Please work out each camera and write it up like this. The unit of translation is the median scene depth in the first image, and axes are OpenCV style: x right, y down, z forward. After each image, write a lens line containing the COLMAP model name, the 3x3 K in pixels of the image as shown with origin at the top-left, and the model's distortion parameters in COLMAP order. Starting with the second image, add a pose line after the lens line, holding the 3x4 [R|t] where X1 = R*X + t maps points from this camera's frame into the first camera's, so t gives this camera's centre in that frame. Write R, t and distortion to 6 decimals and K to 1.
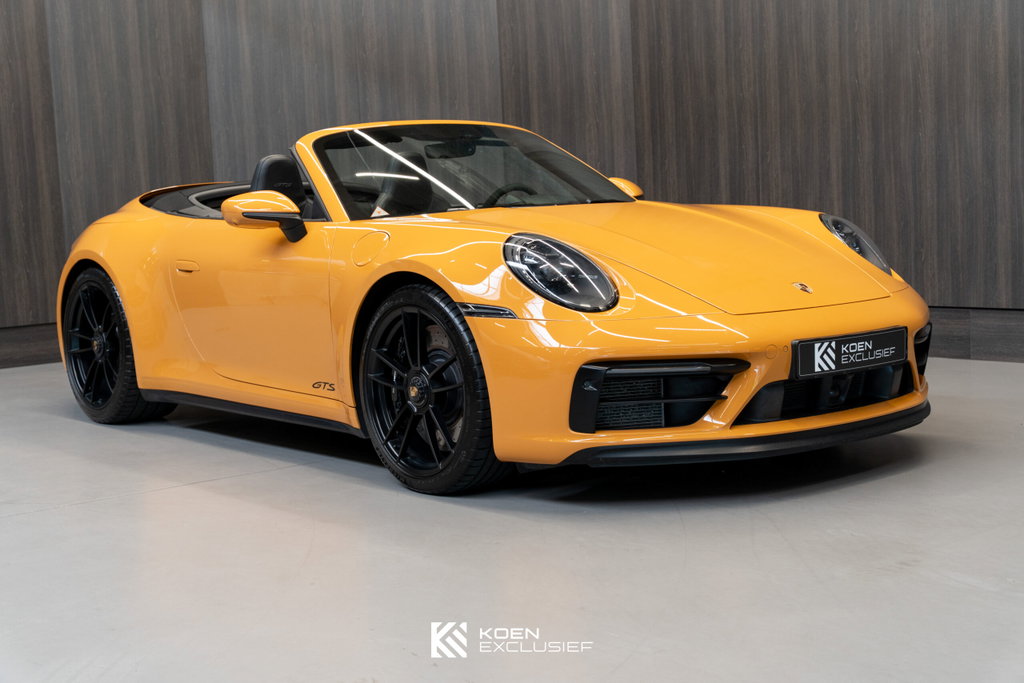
lens RADIAL K [[1489.2, 0, 510.6], [0, 1489.2, 361.7], [0, 0, 1]] dist [0.020745, 0.000000]
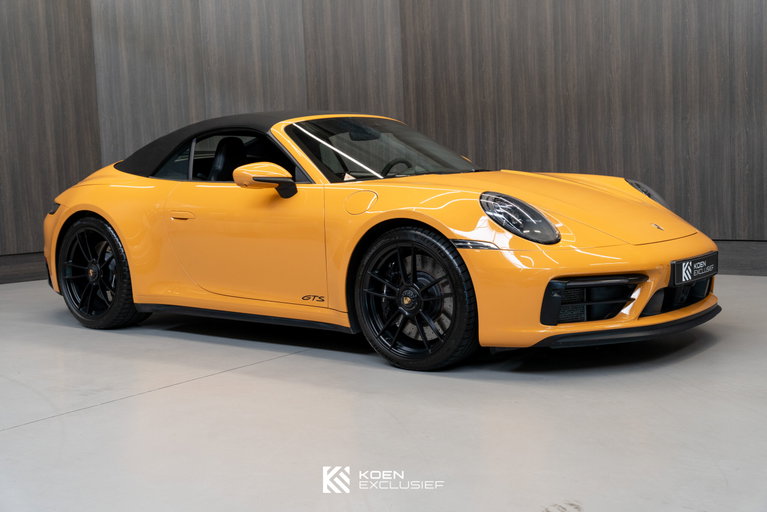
lens RADIAL K [[997.6, 0, 386.7], [0, 997.6, 254.8], [0, 0, 1]] dist [0.007322, 0.000000]
pose [[0.976980, -0.014496, 0.212836, -0.175009], [0.019073, 0.999629, -0.019467, -0.003622], [-0.212475, 0.023078, 0.976894, 0.030596]]
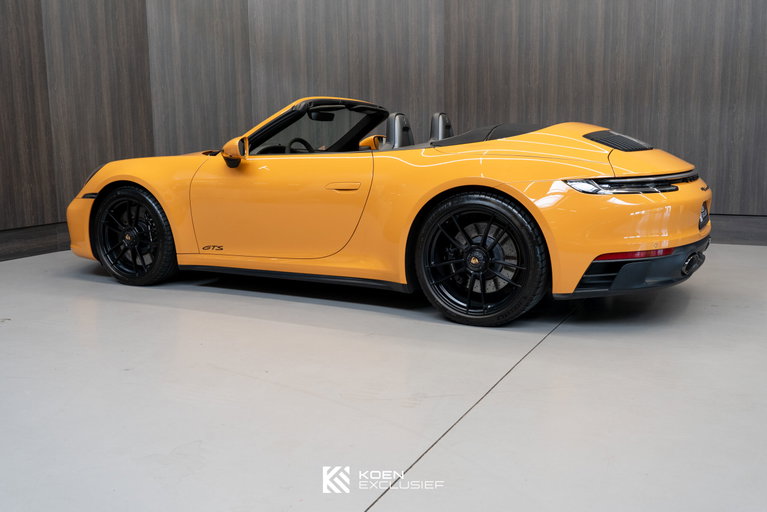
lens RADIAL K [[761.6, 0, 385.8], [0, 761.6, 253.5], [0, 0, 1]] dist [0.003340, 0.000000]
pose [[0.912936, -0.027064, 0.407204, -0.377520], [0.013438, 0.999251, 0.036285, -0.024624], [-0.407881, -0.027654, 0.912616, 0.296599]]
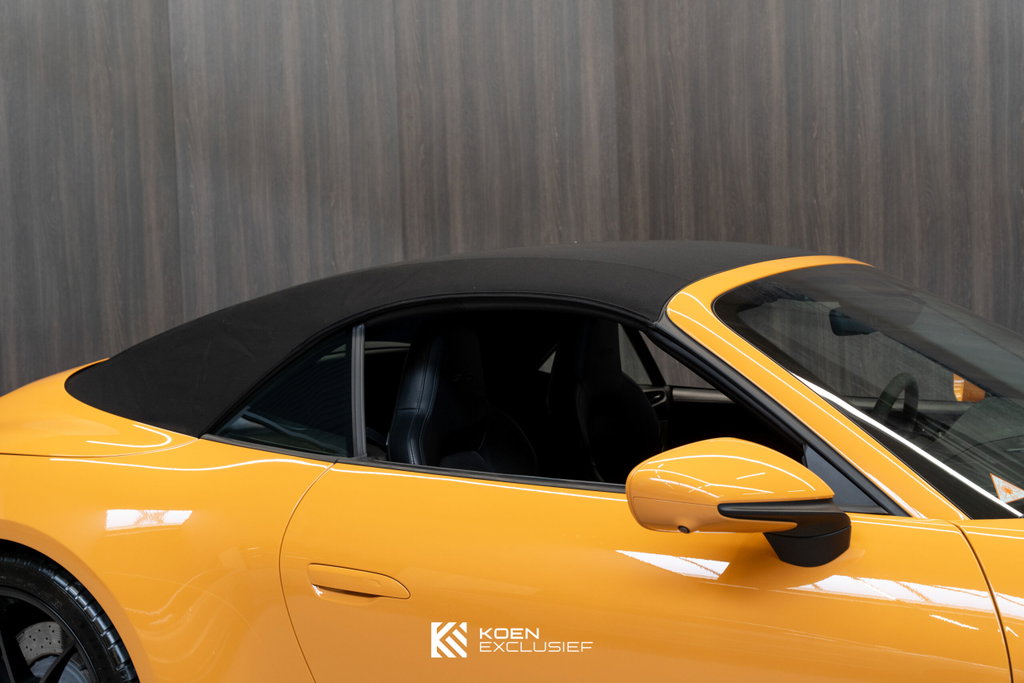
lens RADIAL K [[1443.0, 0, 516.4], [0, 1443.0, 333.5], [0, 0, 1]] dist [0.021203, 0.000000]
pose [[0.931406, -0.003113, 0.363968, -0.248987], [0.028075, 0.997599, -0.063313, -0.082581], [-0.362896, 0.069189, 0.929257, 0.447345]]
